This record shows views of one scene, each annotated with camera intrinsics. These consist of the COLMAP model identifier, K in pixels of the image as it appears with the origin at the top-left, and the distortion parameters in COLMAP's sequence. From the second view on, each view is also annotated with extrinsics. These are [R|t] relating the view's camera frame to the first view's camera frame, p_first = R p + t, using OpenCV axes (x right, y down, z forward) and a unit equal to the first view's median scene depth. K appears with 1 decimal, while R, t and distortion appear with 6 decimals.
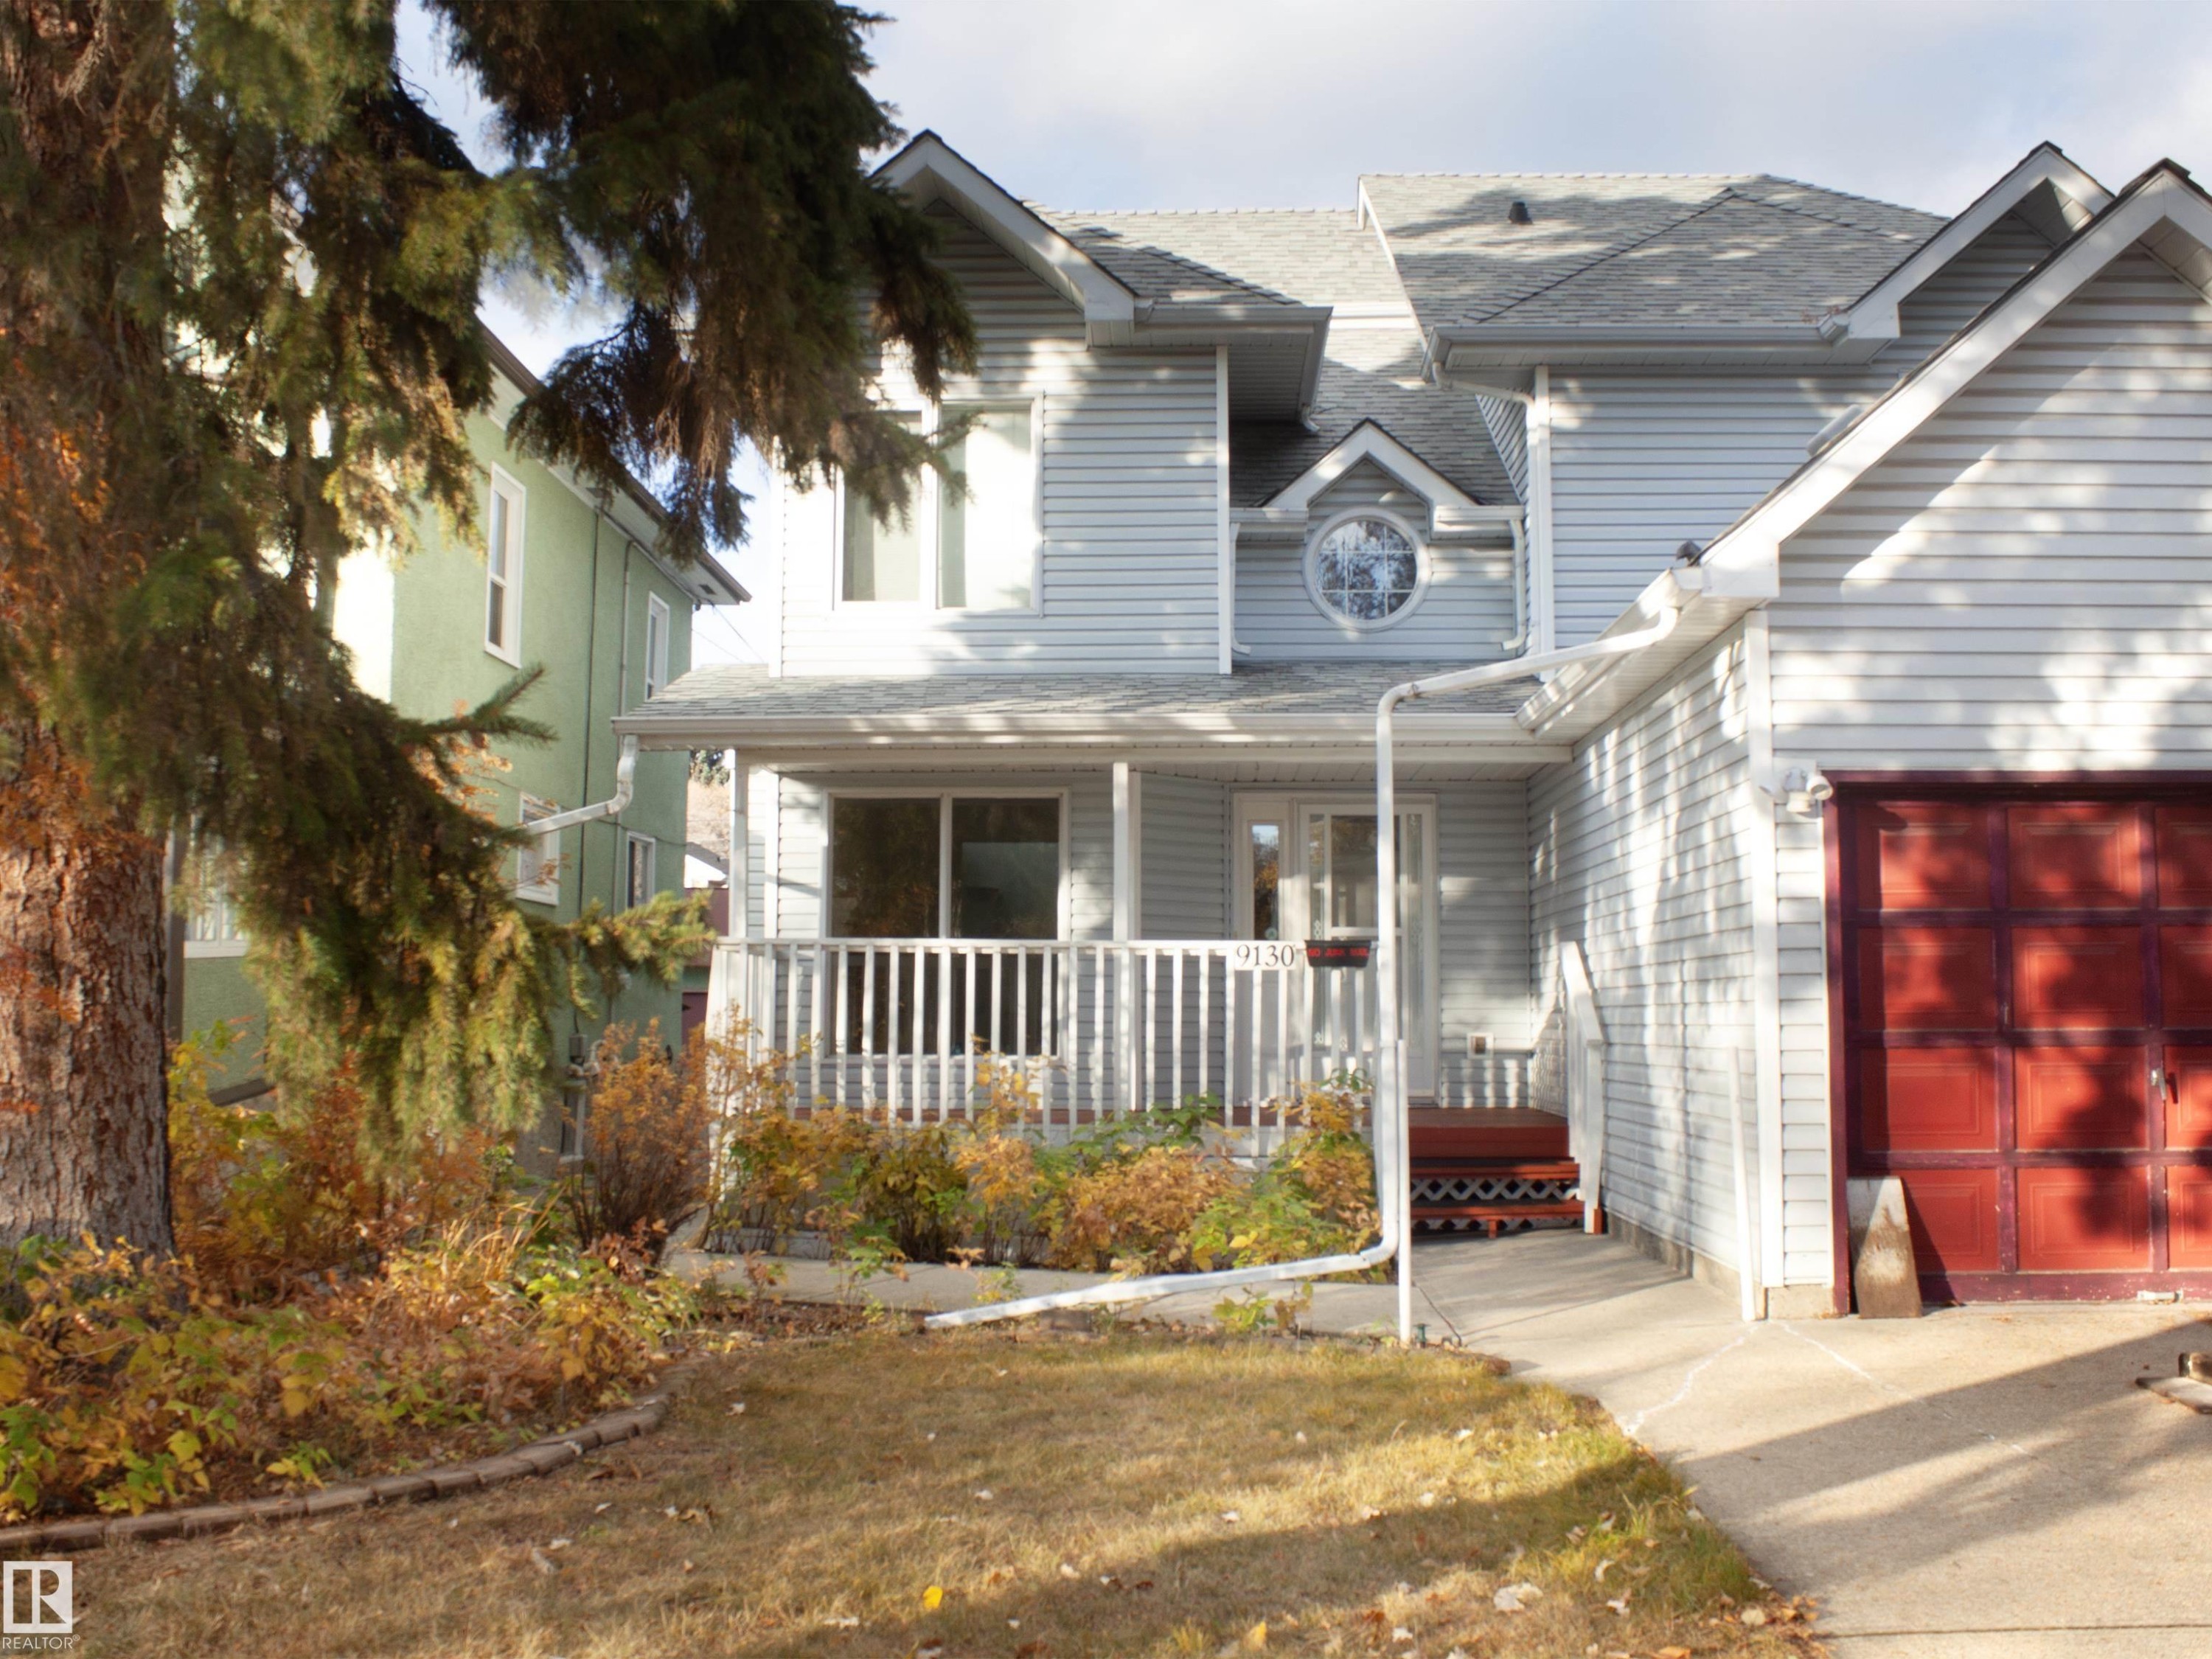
lens RADIAL K [[2137.3, 0, 1106.0], [0, 2137.3, 829.5], [0, 0, 1]] dist [-0.125104, 0.072522]
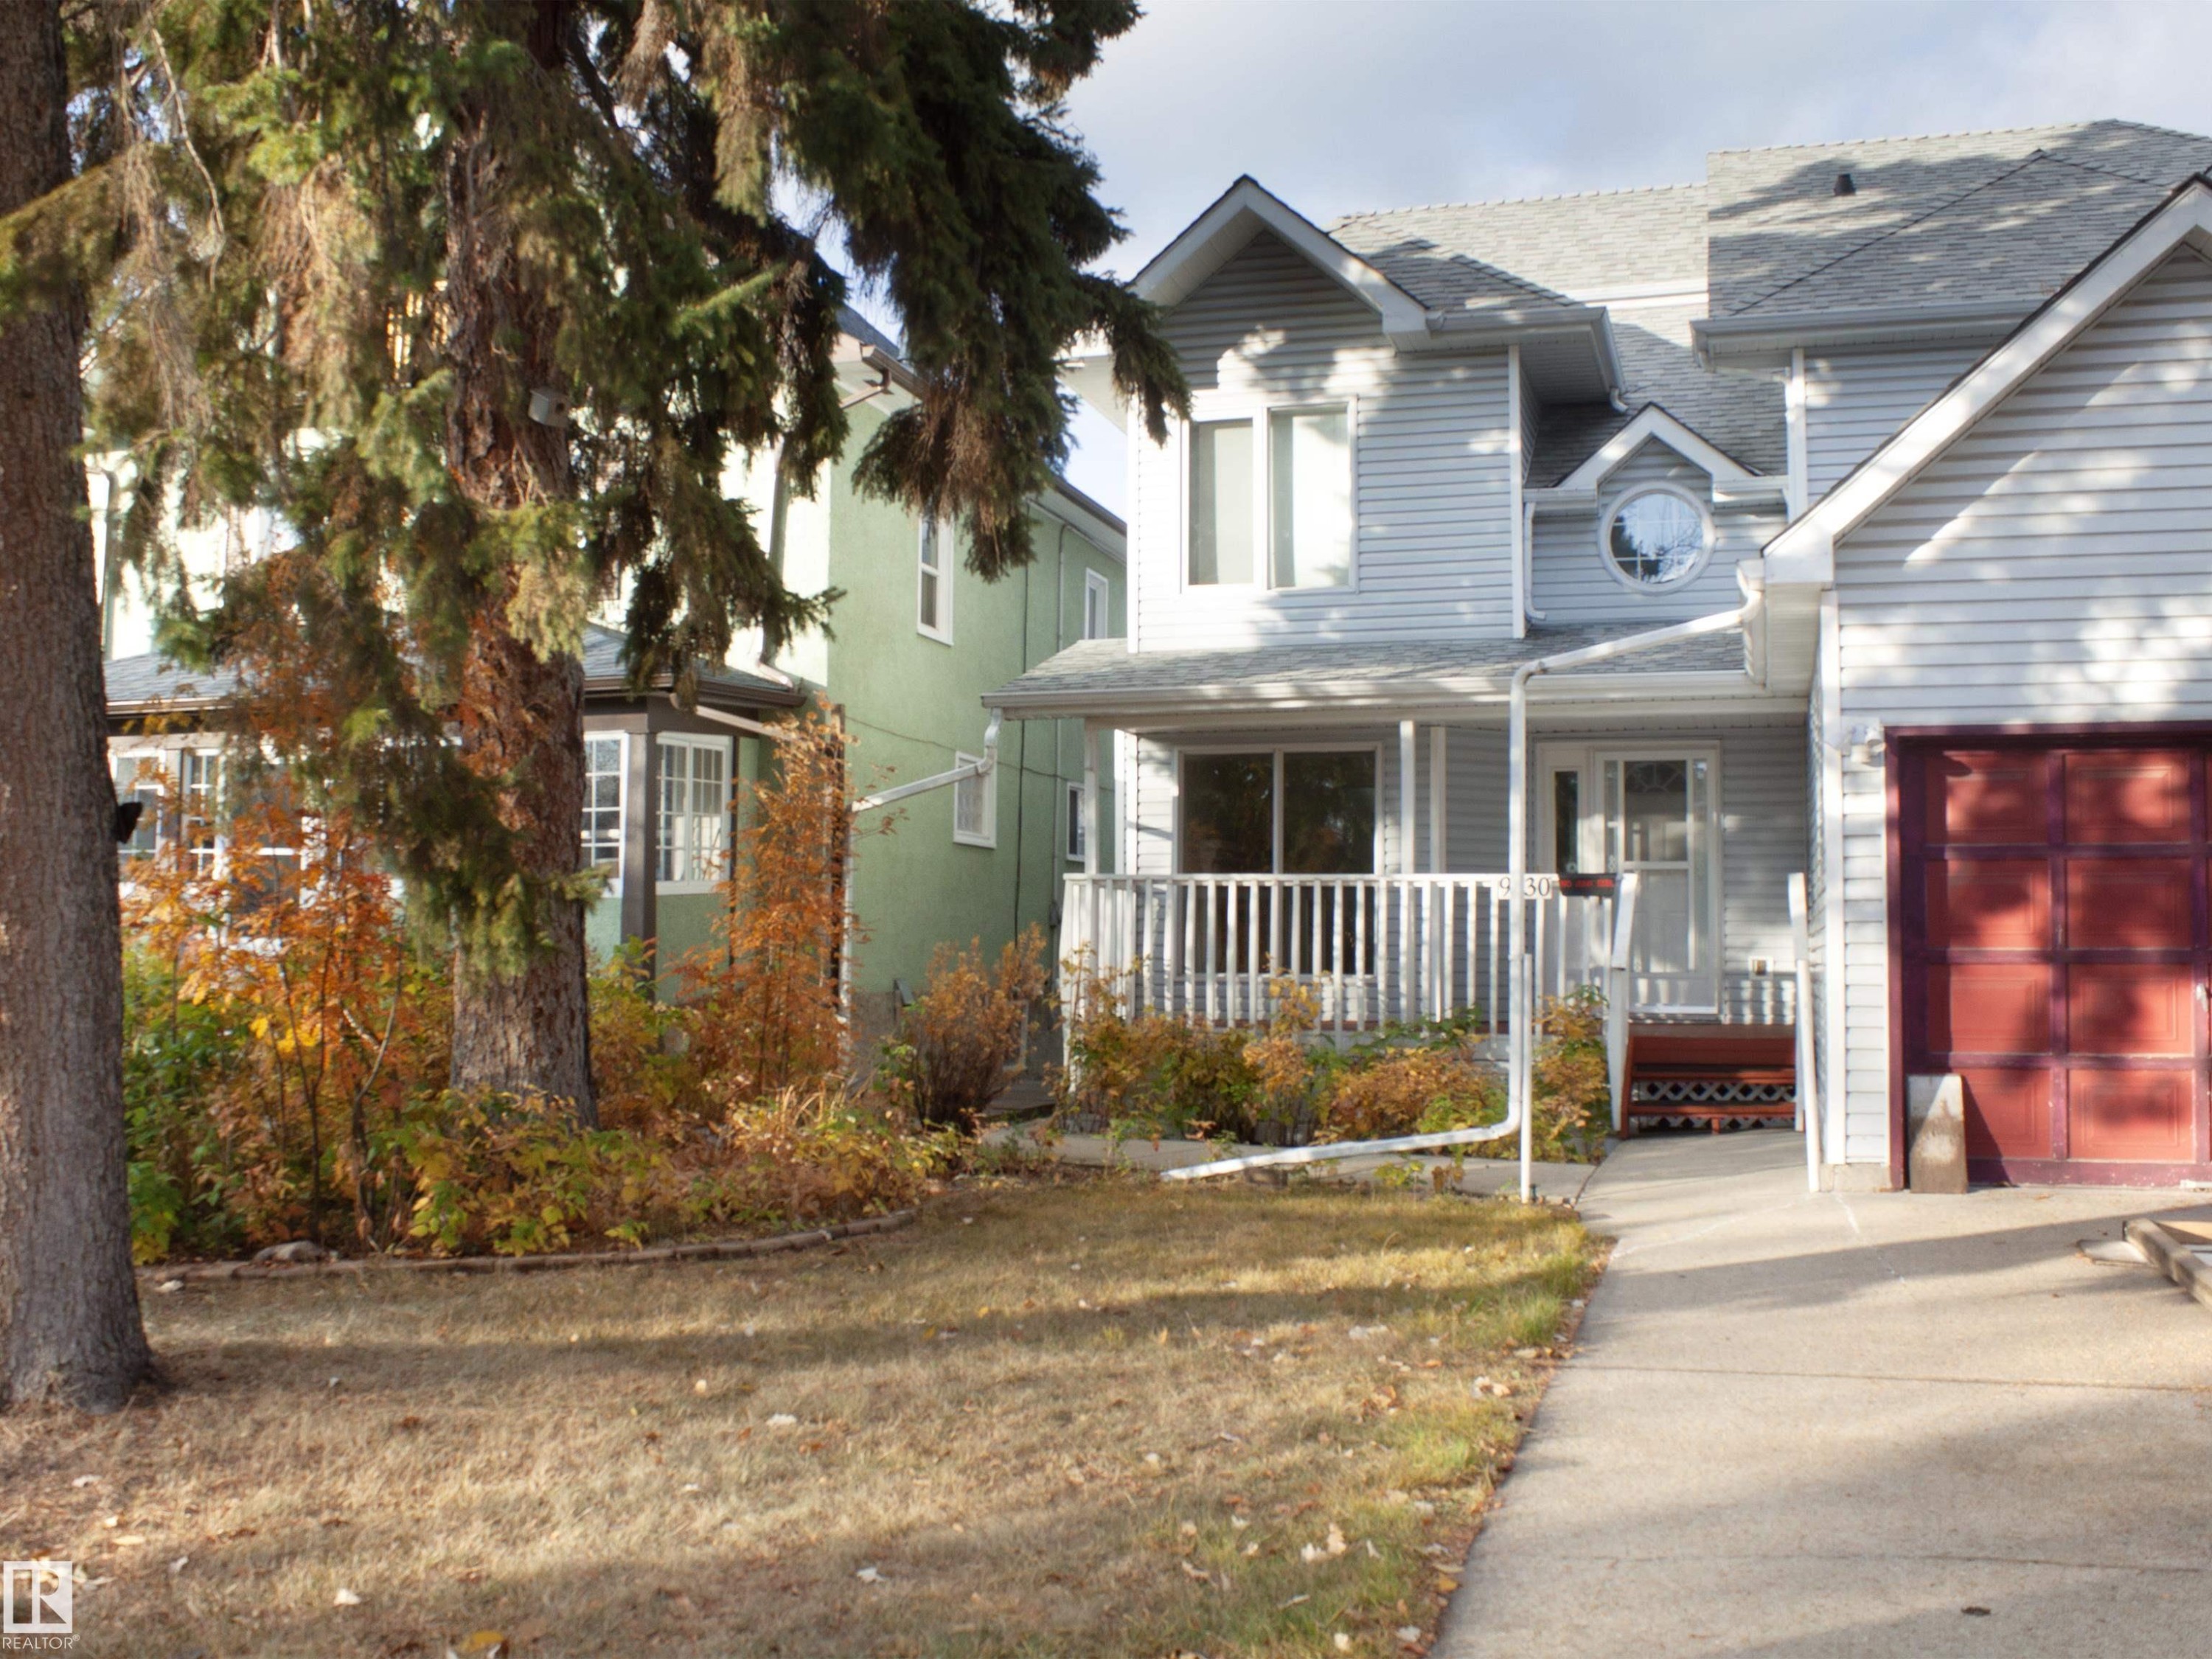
lens RADIAL K [[2137.3, 0, 1106.0], [0, 2137.3, 829.5], [0, 0, 1]] dist [-0.125104, 0.072522]
pose [[0.965173, -0.011426, -0.261362, 0.142107], [0.019176, 0.999448, 0.027122, -0.006562], [0.260908, -0.031189, 0.964860, -0.149370]]
